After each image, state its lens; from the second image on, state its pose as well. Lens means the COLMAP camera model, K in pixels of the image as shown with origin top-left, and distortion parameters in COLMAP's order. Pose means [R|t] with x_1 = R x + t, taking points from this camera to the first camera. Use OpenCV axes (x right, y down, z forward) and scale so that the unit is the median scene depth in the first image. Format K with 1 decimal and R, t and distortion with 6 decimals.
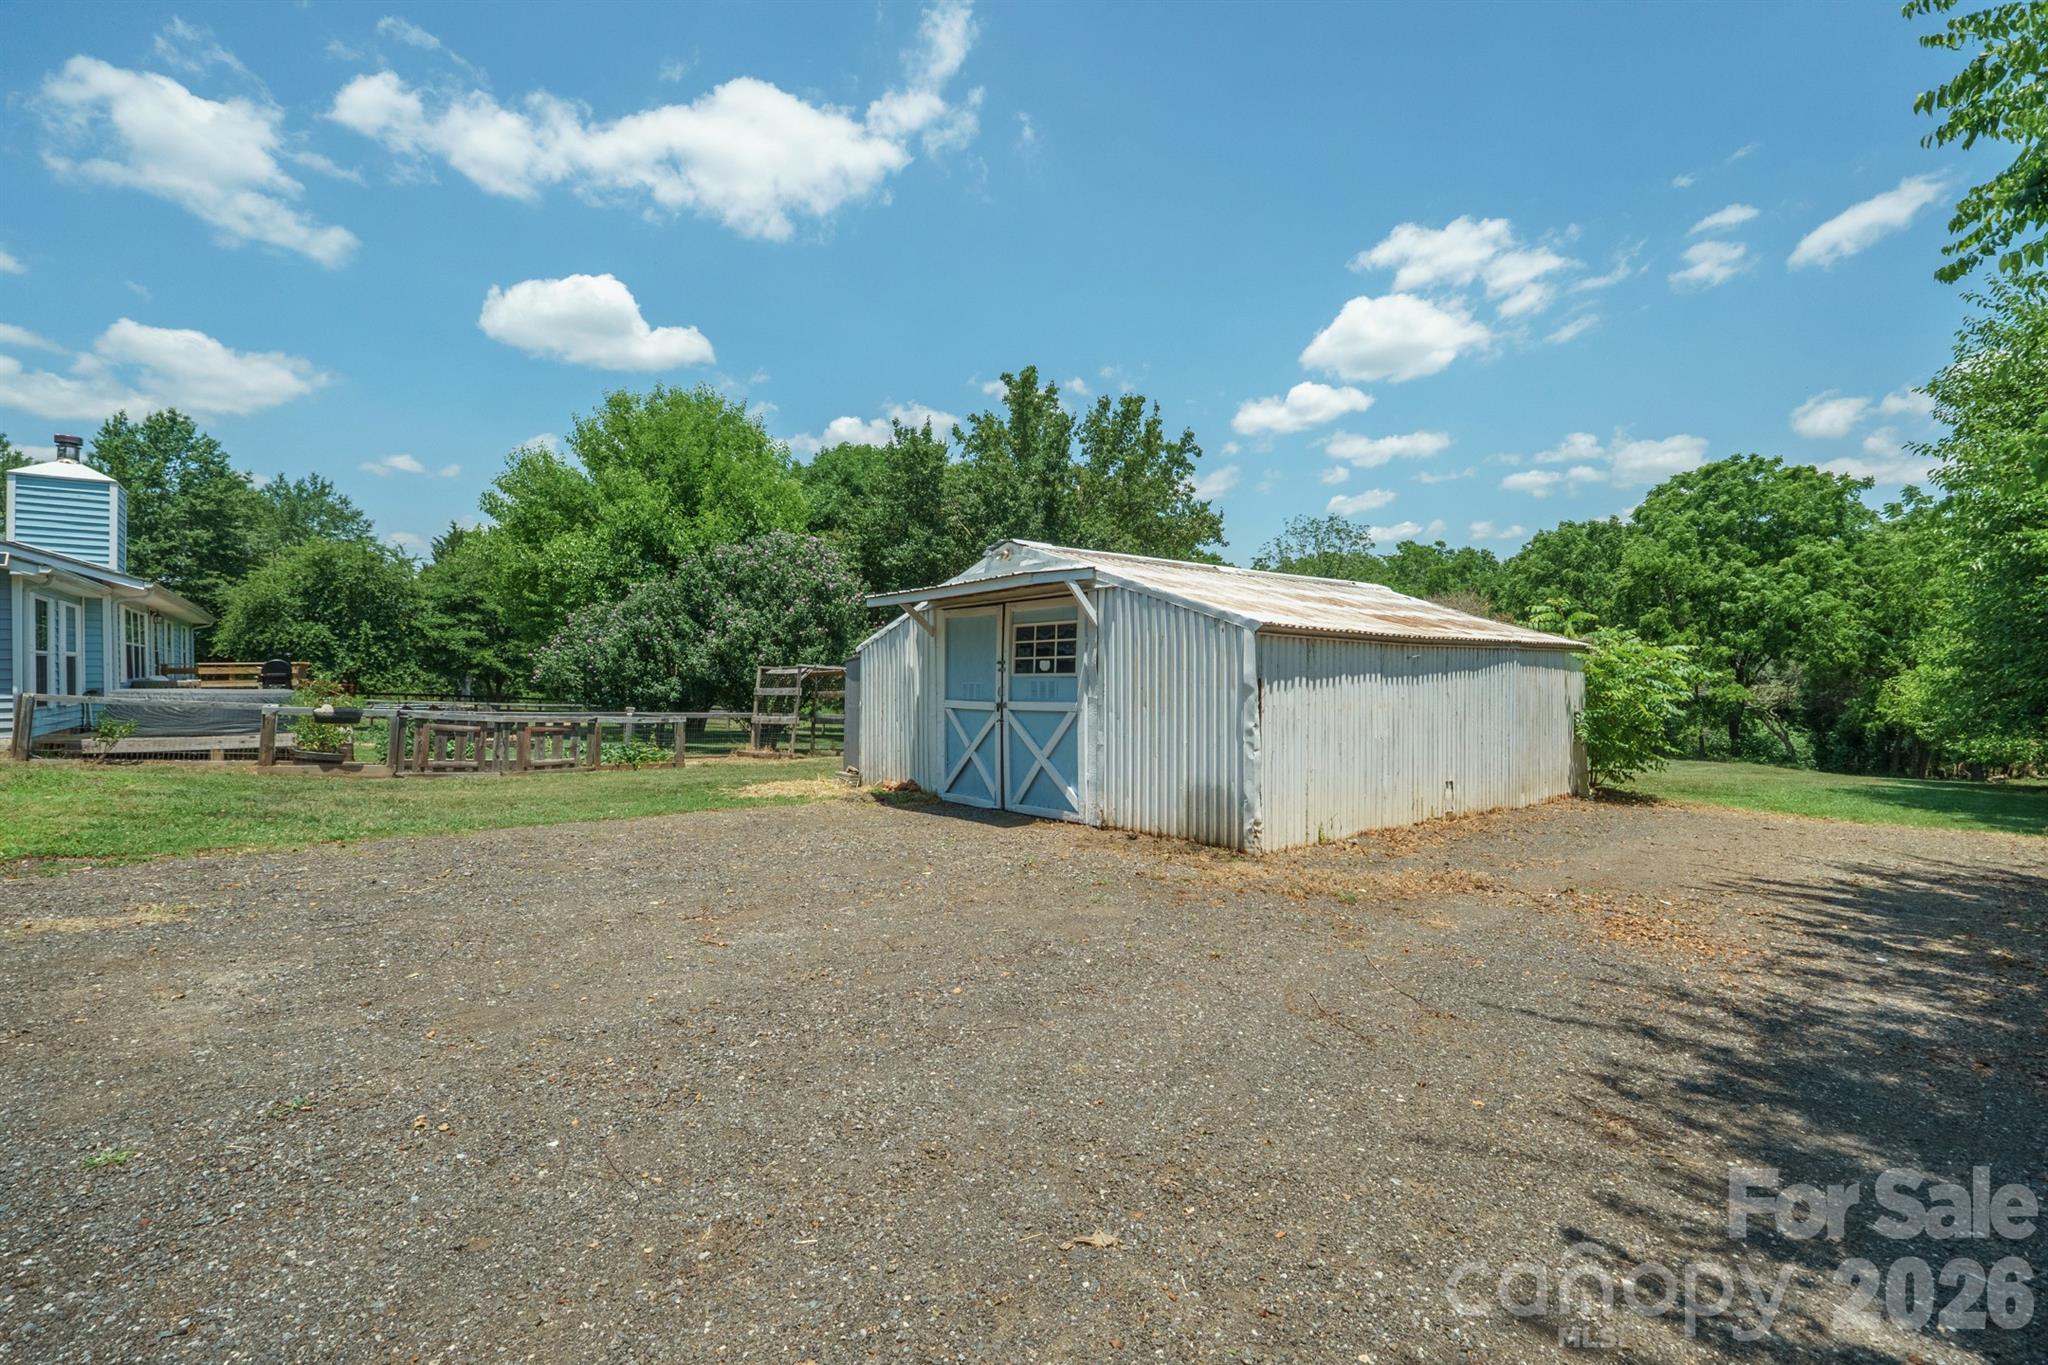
lens RADIAL K [[872.9, 0, 1059.1], [0, 872.9, 667.6], [0, 0, 1]] dist [-0.011490, -0.000246]
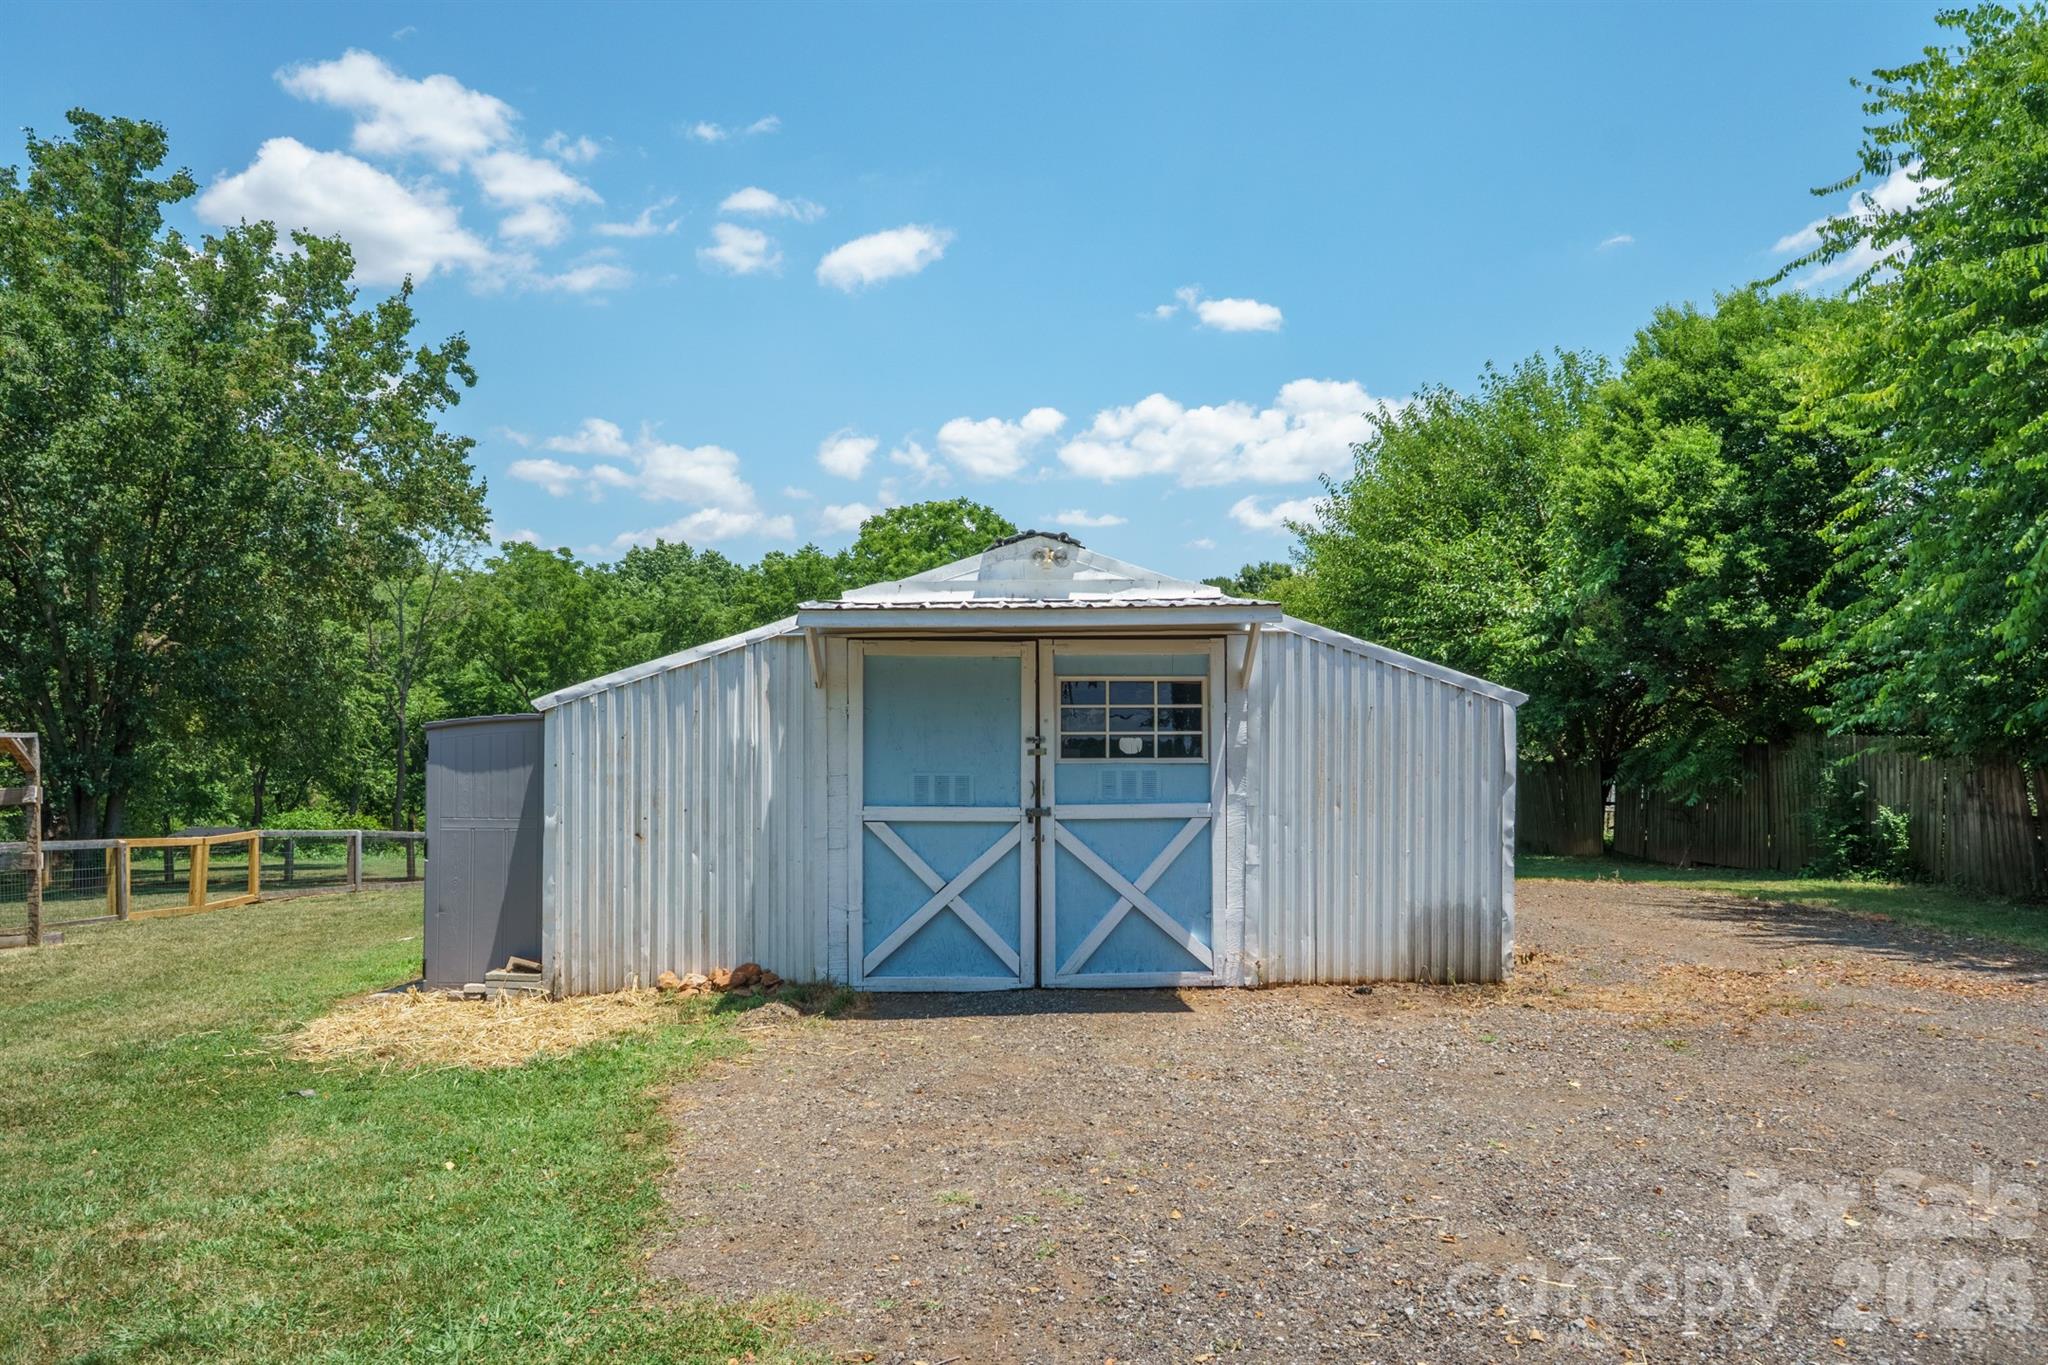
lens RADIAL K [[1227.2, 0, 1021.2], [0, 1227.2, 748.9], [0, 0, 1]] dist [0.005860, -0.002510]
pose [[0.635786, -0.008715, 0.771816, -0.571999], [-0.008669, 0.999793, 0.018430, -0.011933], [-0.771817, -0.018408, 0.635578, 0.387765]]
